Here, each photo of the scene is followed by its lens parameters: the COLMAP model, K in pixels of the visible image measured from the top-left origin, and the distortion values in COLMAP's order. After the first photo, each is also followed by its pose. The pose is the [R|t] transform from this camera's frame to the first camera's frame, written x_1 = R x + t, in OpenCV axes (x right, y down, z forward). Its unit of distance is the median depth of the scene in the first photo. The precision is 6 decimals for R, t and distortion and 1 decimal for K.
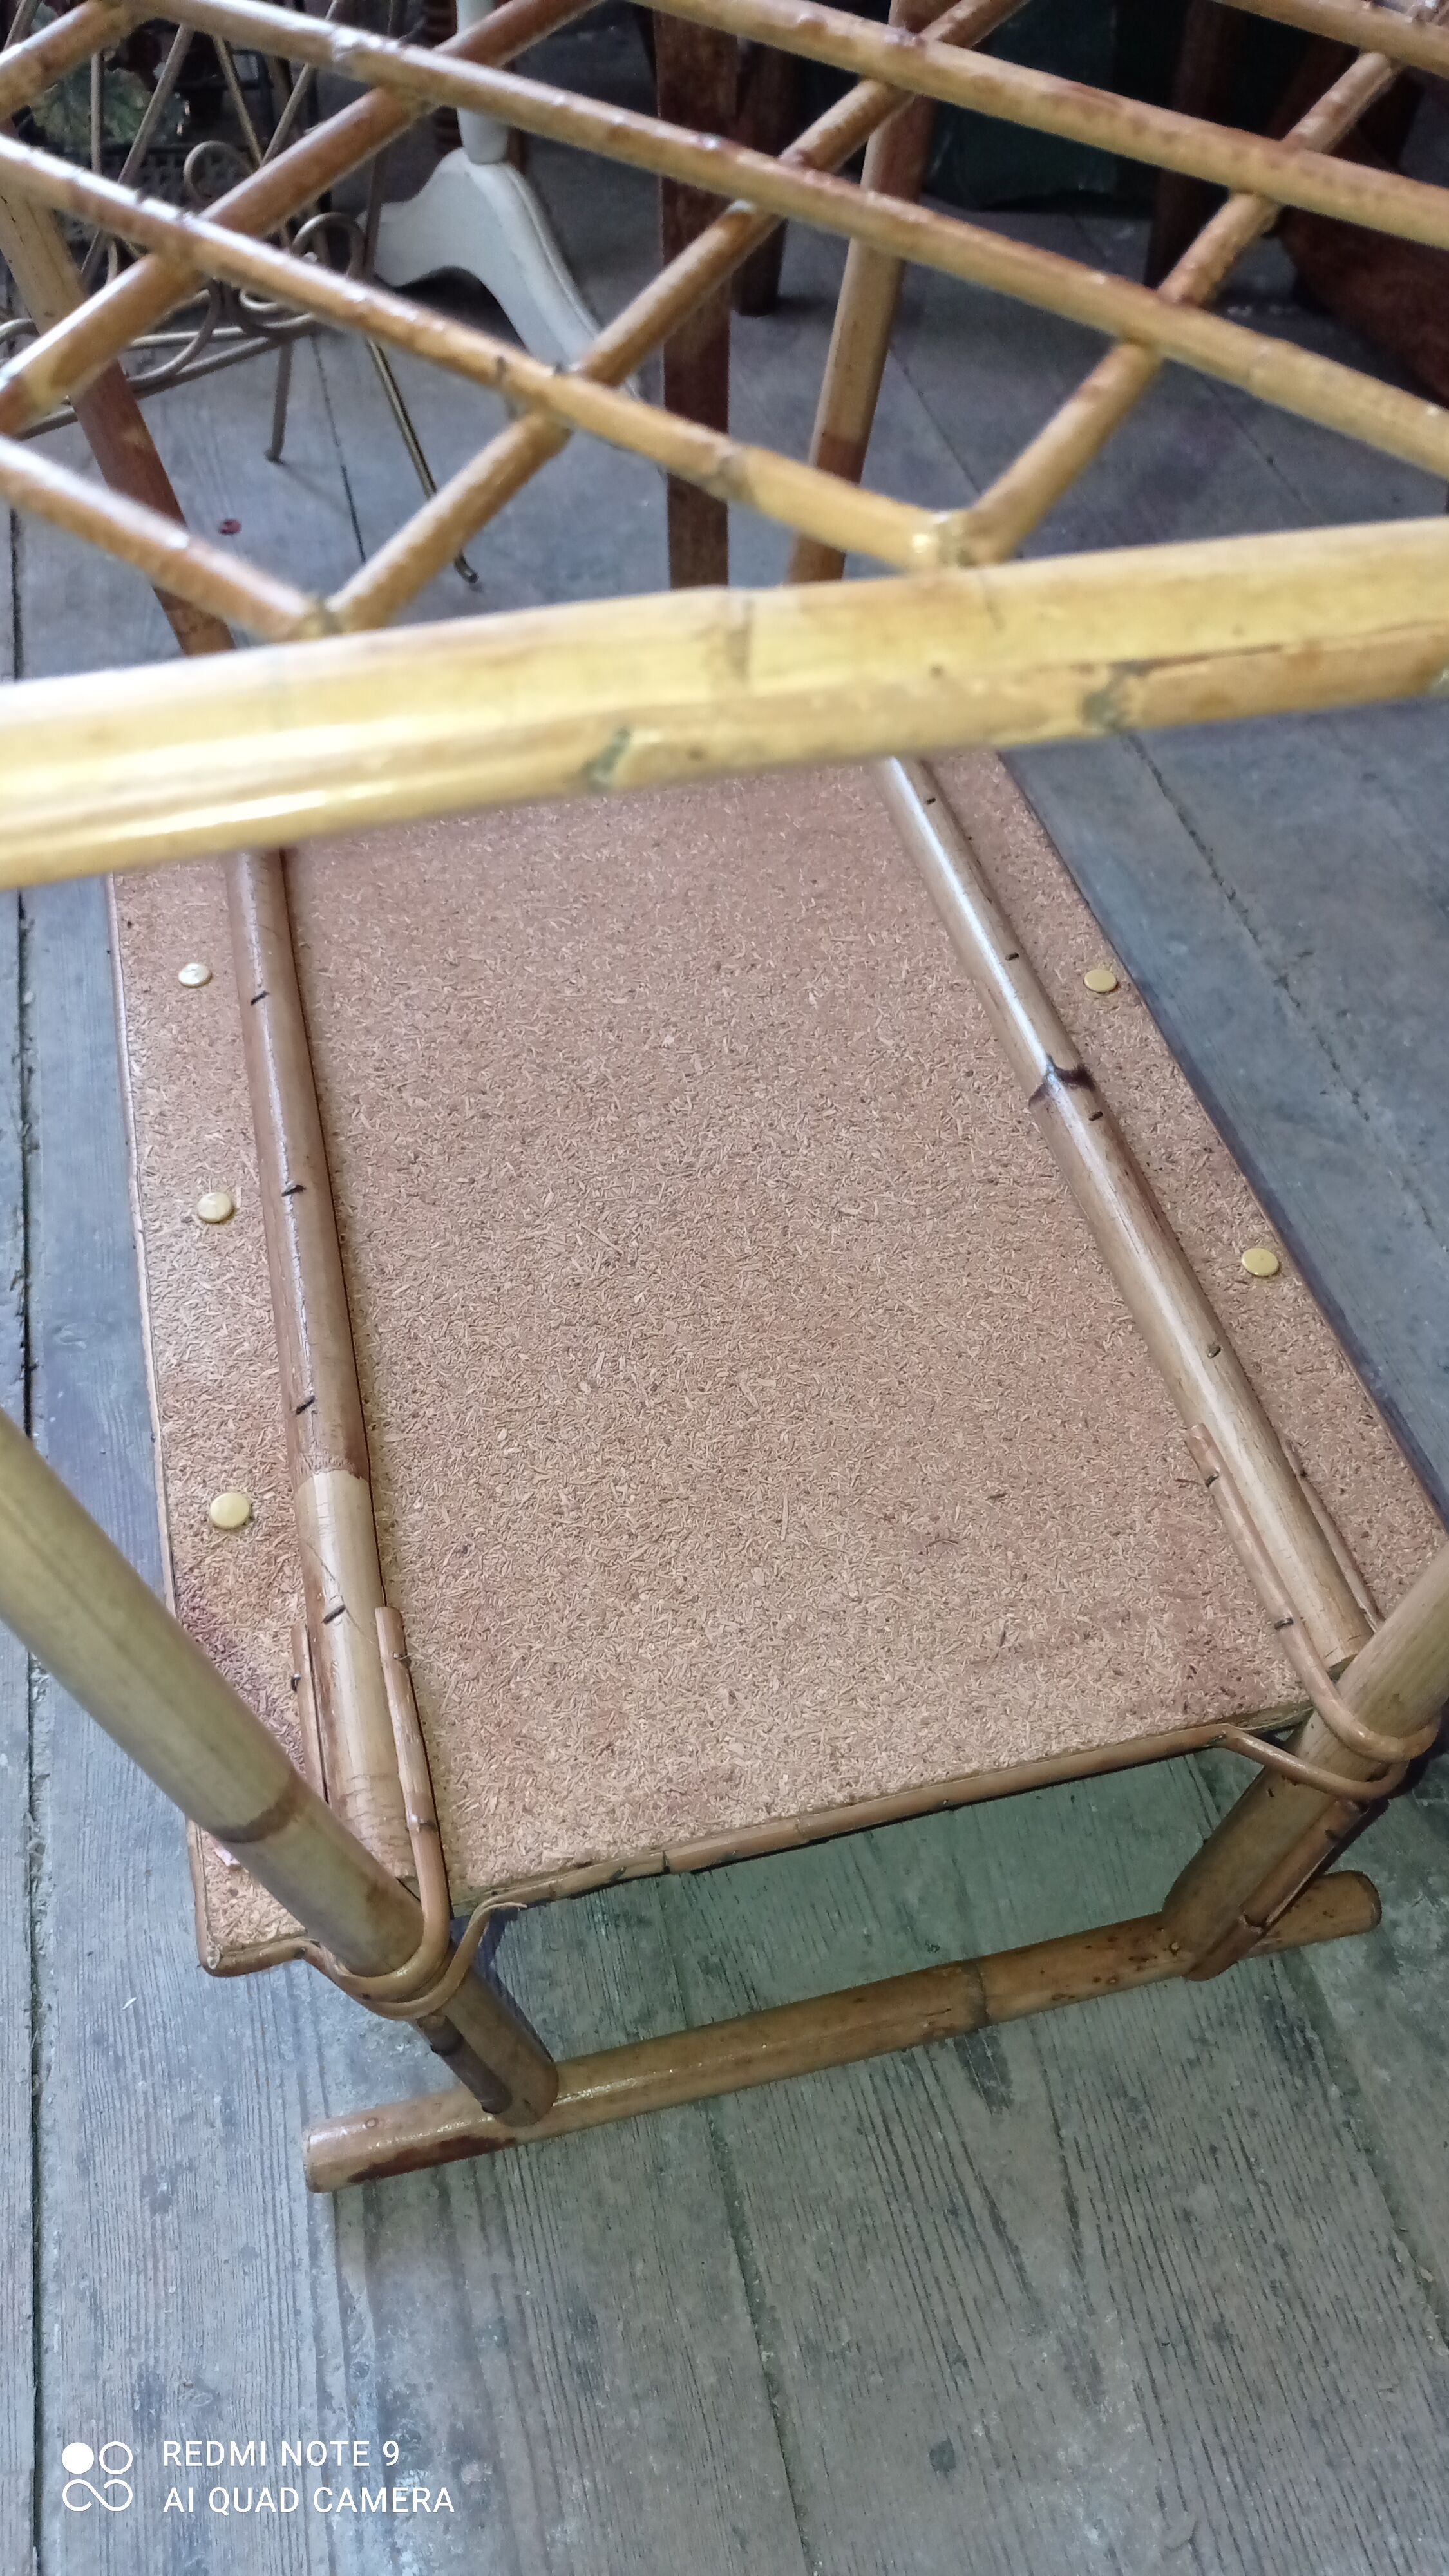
lens RADIAL K [[1935.9, 0, 718.6], [0, 1935.9, 1285.5], [0, 0, 1]] dist [0.017828, -0.007388]
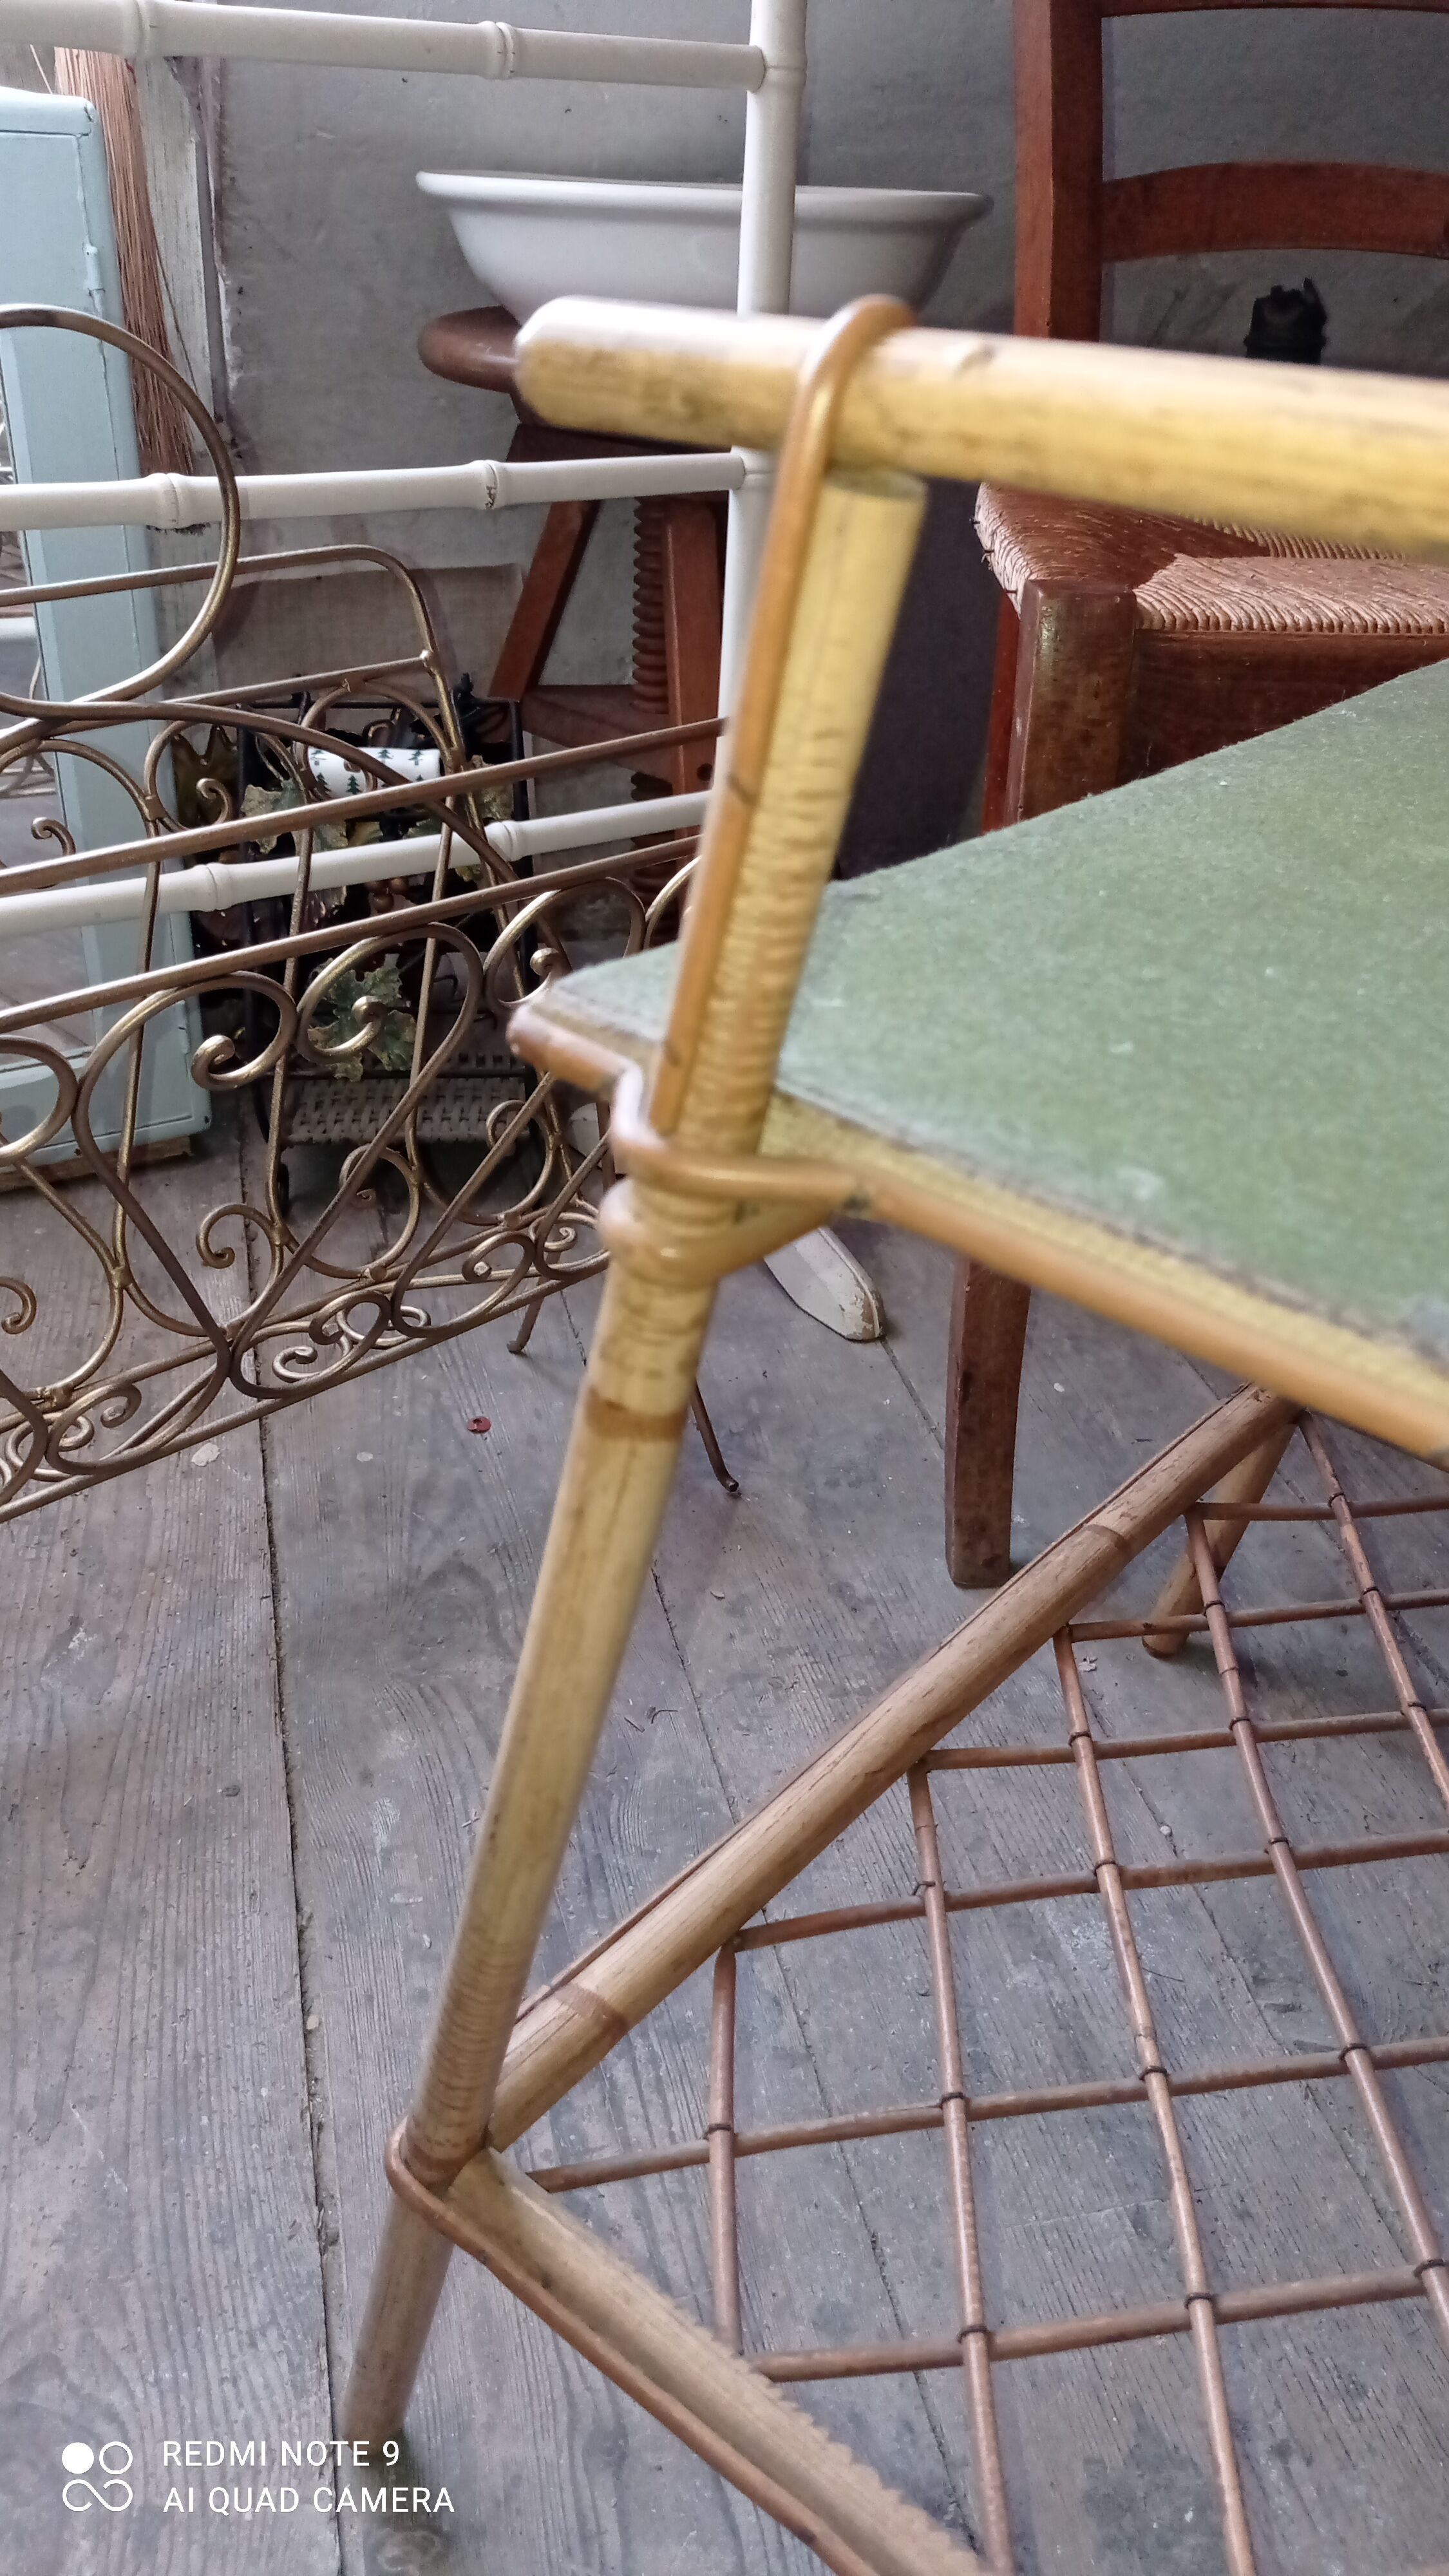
lens RADIAL K [[1918.9, 0, 722.0], [0, 1918.9, 1285.0], [0, 0, 1]] dist [0.023706, -0.011327]
pose [[0.999650, 0.015433, 0.021467, -0.286686], [-0.007644, 0.945987, -0.324113, -0.270666], [-0.025310, 0.323836, 0.945775, 0.087649]]
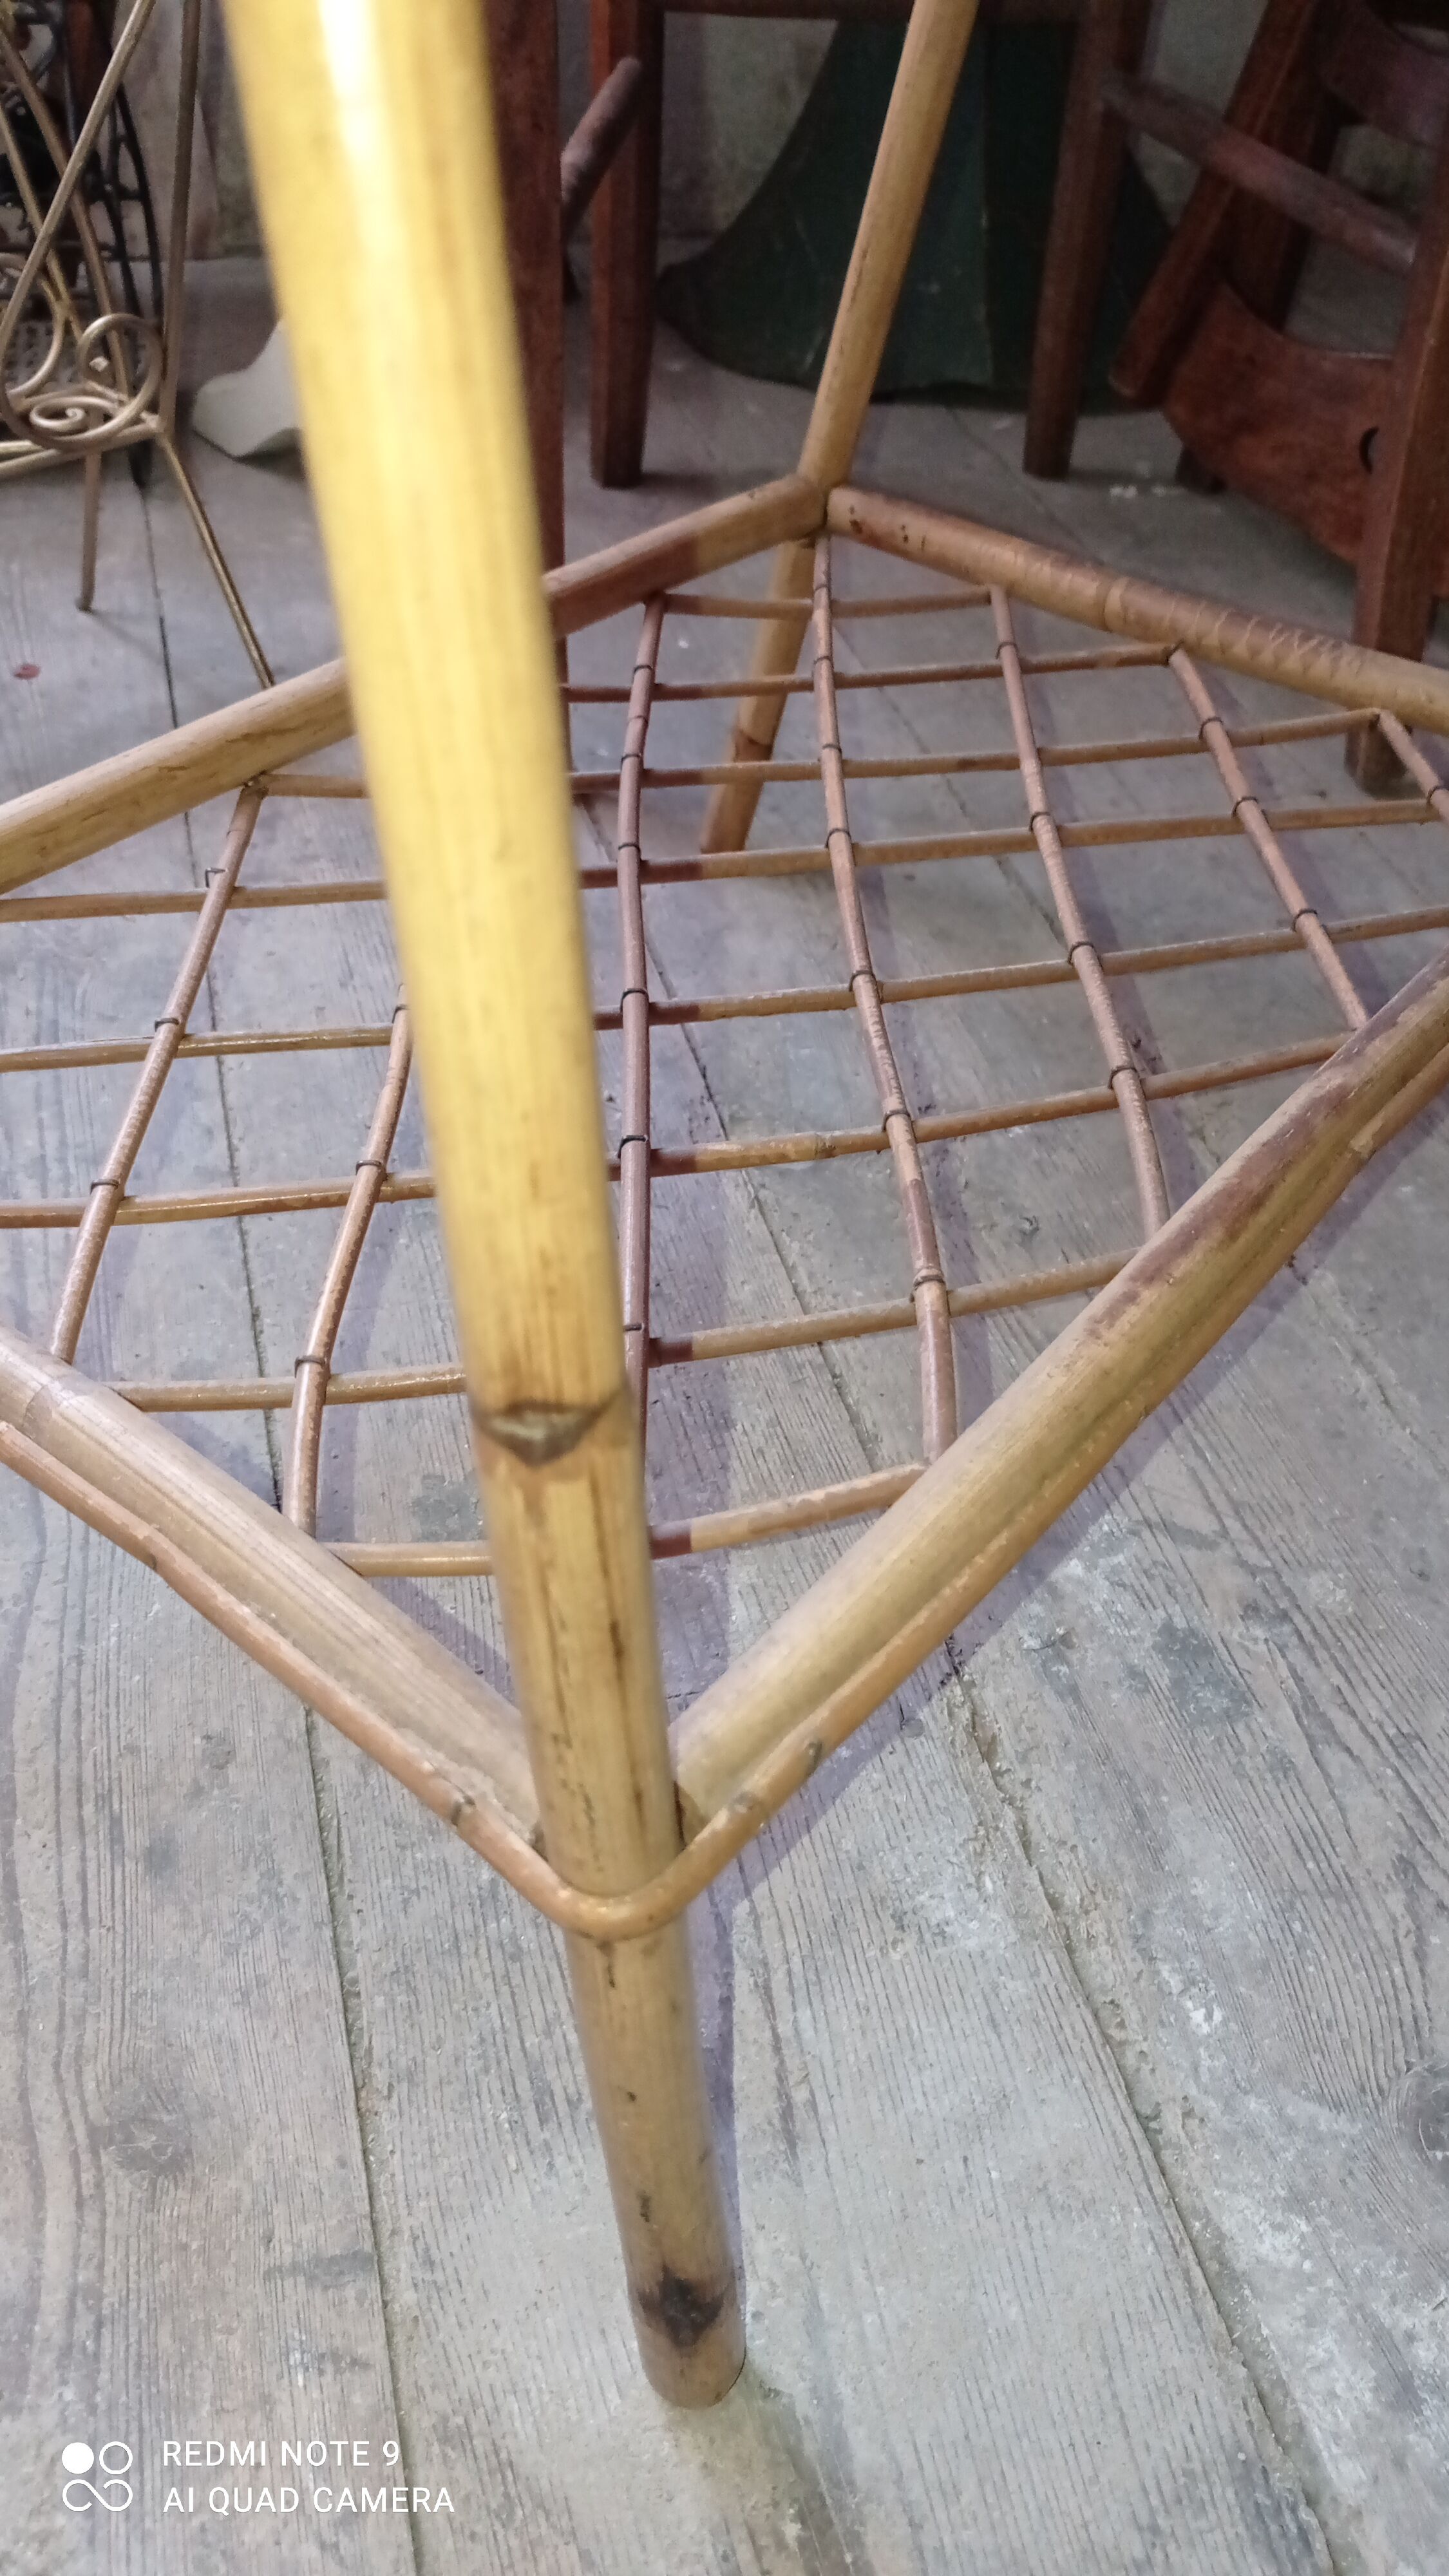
lens RADIAL K [[1935.9, 0, 718.6], [0, 1935.9, 1285.5], [0, 0, 1]] dist [0.017828, -0.007388]
pose [[0.999285, -0.004305, 0.037555, 0.068108], [0.009445, 0.990416, -0.137790, 0.040529], [-0.036602, 0.138046, 0.989749, 0.249343]]
